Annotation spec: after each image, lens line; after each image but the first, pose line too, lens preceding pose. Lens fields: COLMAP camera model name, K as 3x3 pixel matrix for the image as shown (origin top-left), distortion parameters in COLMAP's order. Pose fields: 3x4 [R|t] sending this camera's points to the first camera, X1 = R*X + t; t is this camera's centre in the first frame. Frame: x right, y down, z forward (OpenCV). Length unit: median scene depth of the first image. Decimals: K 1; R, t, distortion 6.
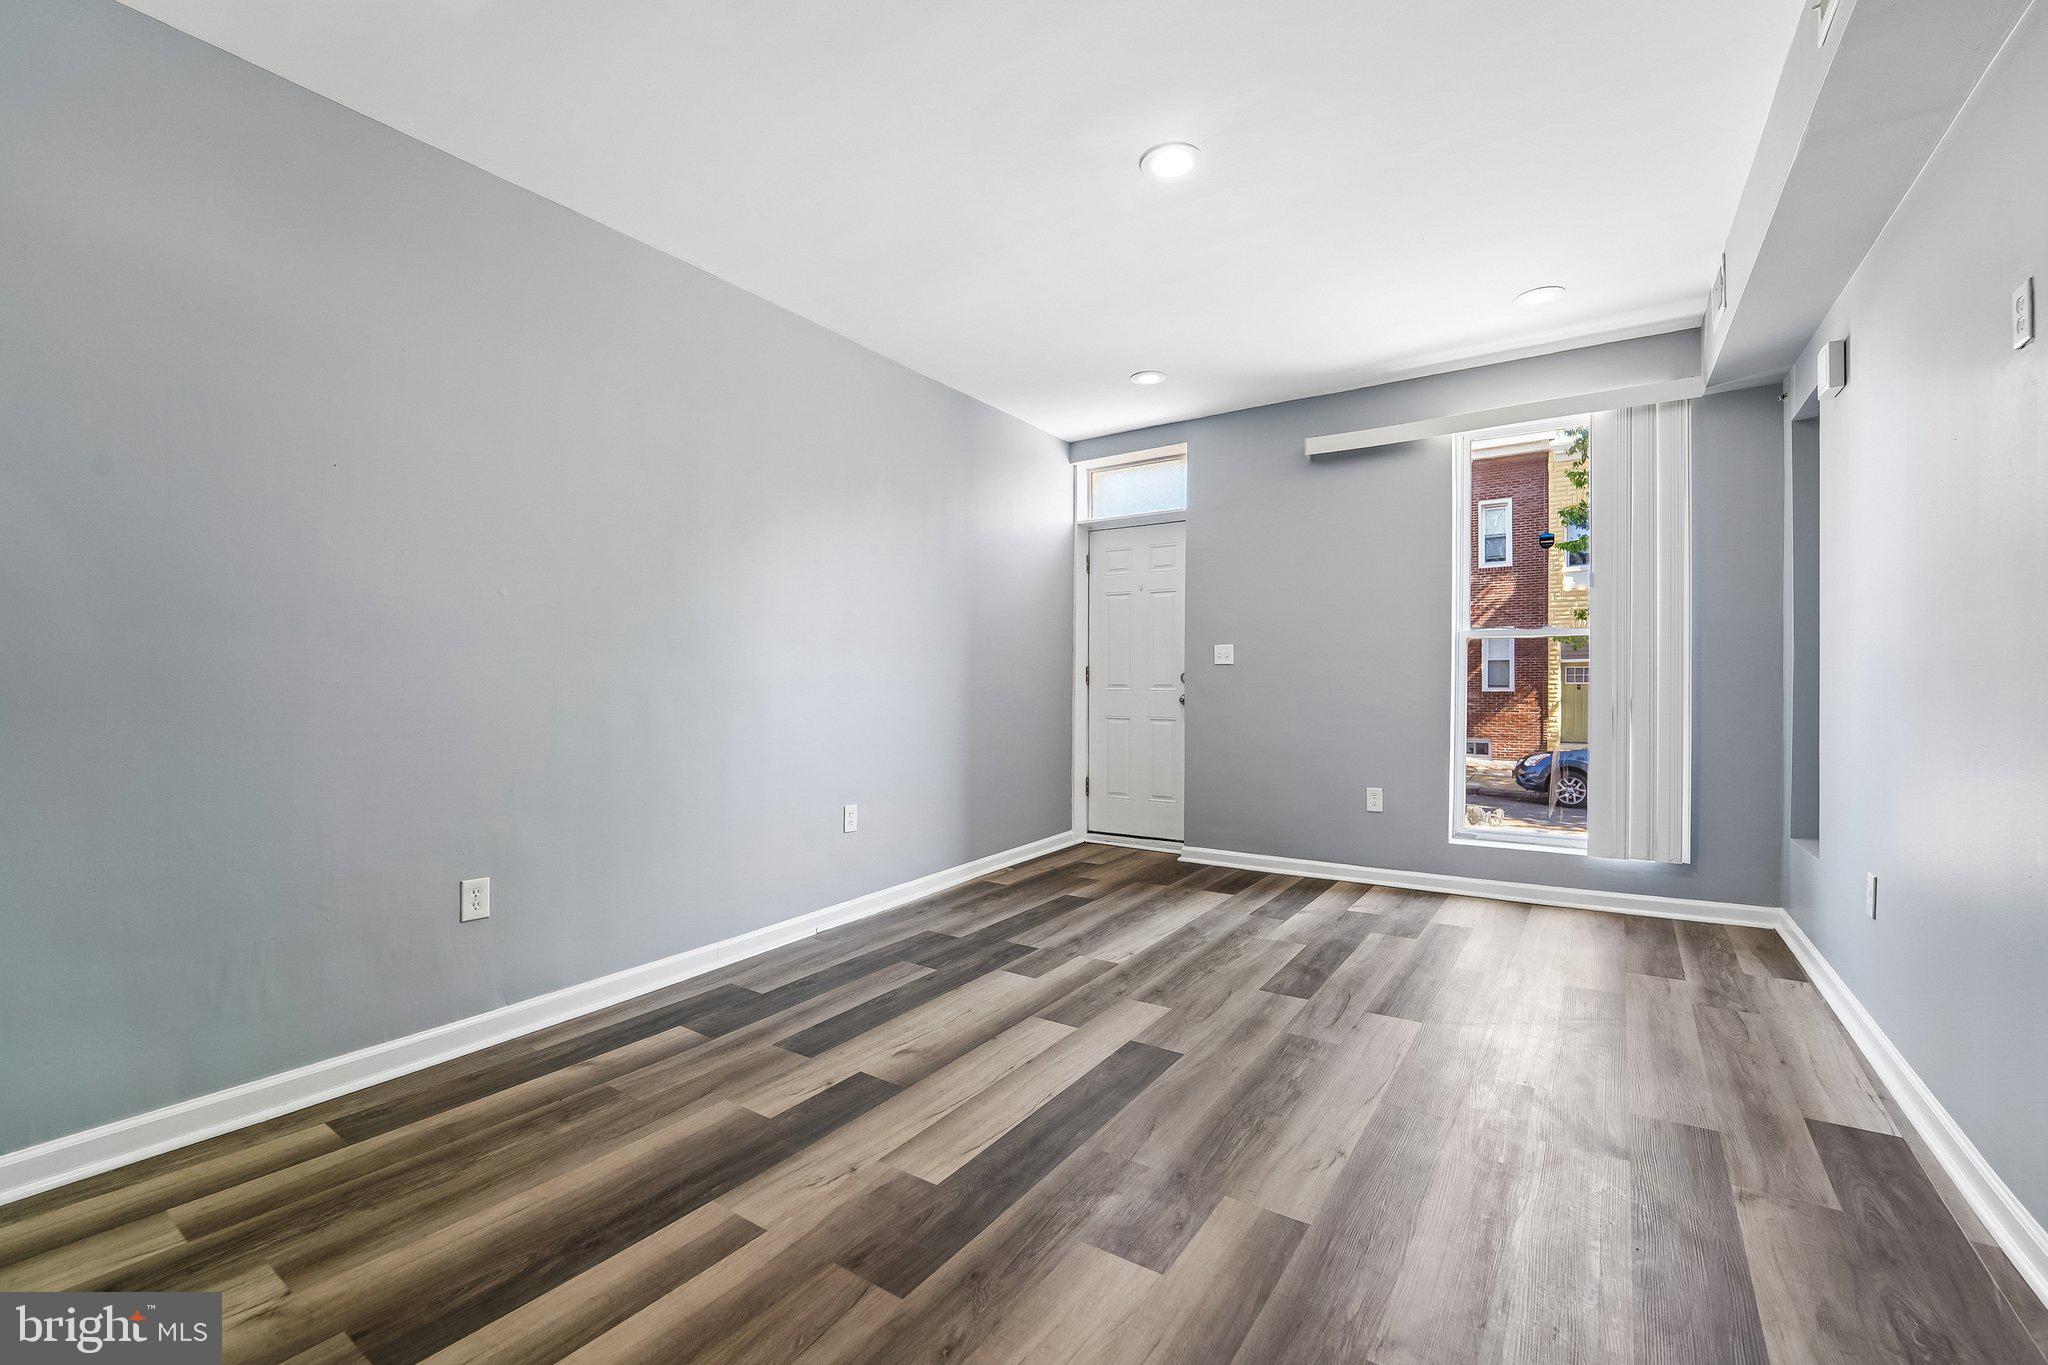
lens RADIAL K [[840.6, 0, 1034.0], [0, 840.6, 678.5], [0, 0, 1]] dist [0.000294, 0.000018]
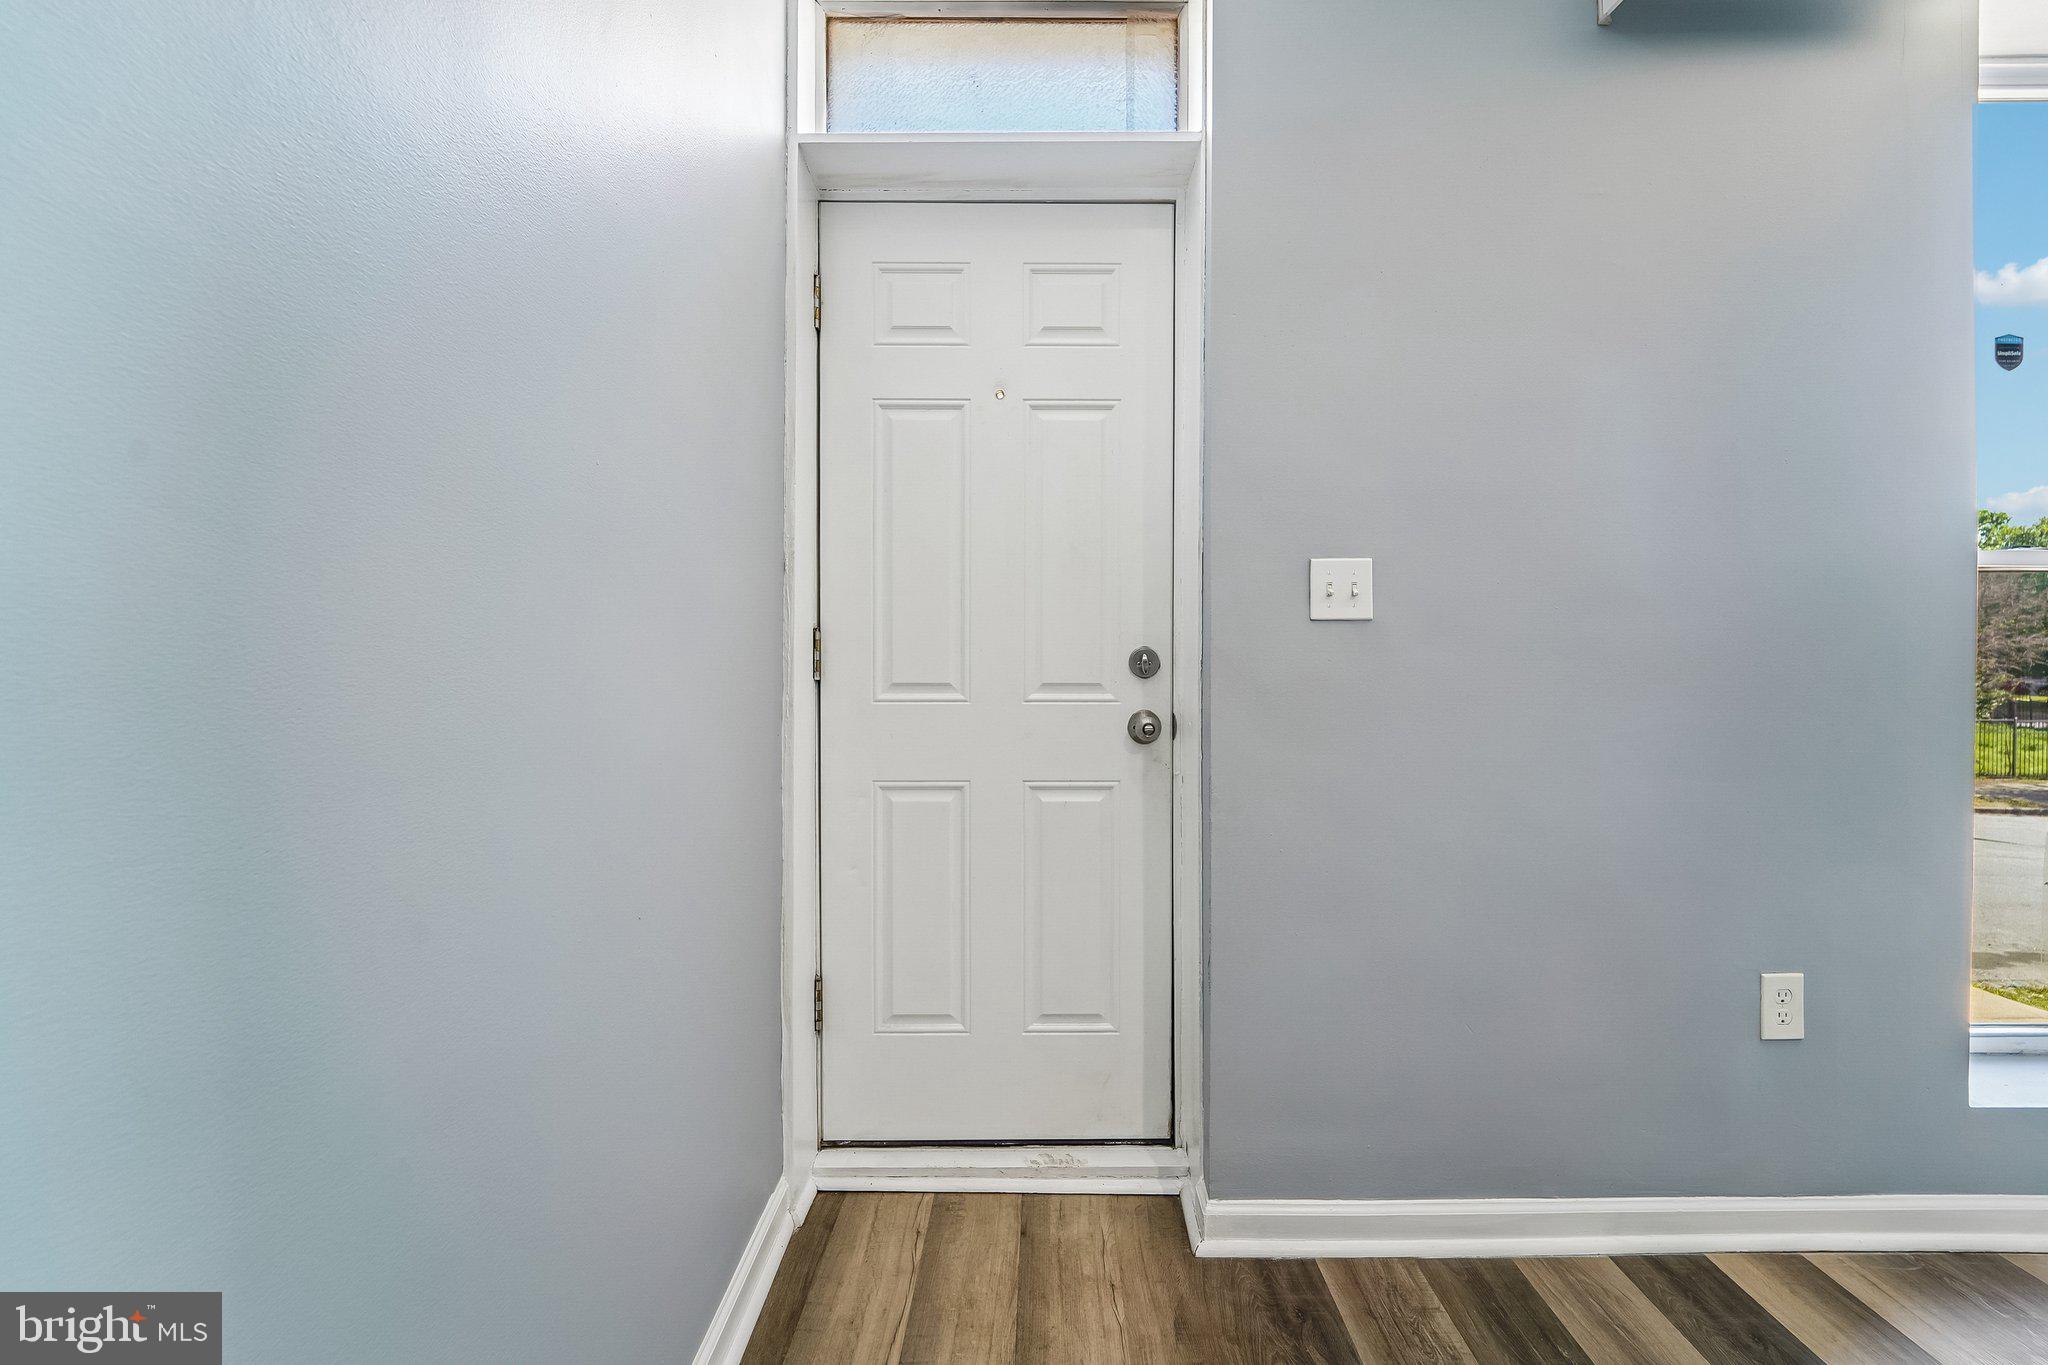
lens RADIAL K [[840.6, 0, 1034.0], [0, 840.6, 678.5], [0, 0, 1]] dist [0.000294, 0.000018]
pose [[0.842011, -0.005800, 0.539430, -0.049641], [0.002410, 0.999973, 0.006991, 0.003380], [-0.539456, -0.004586, 0.842001, 0.895759]]
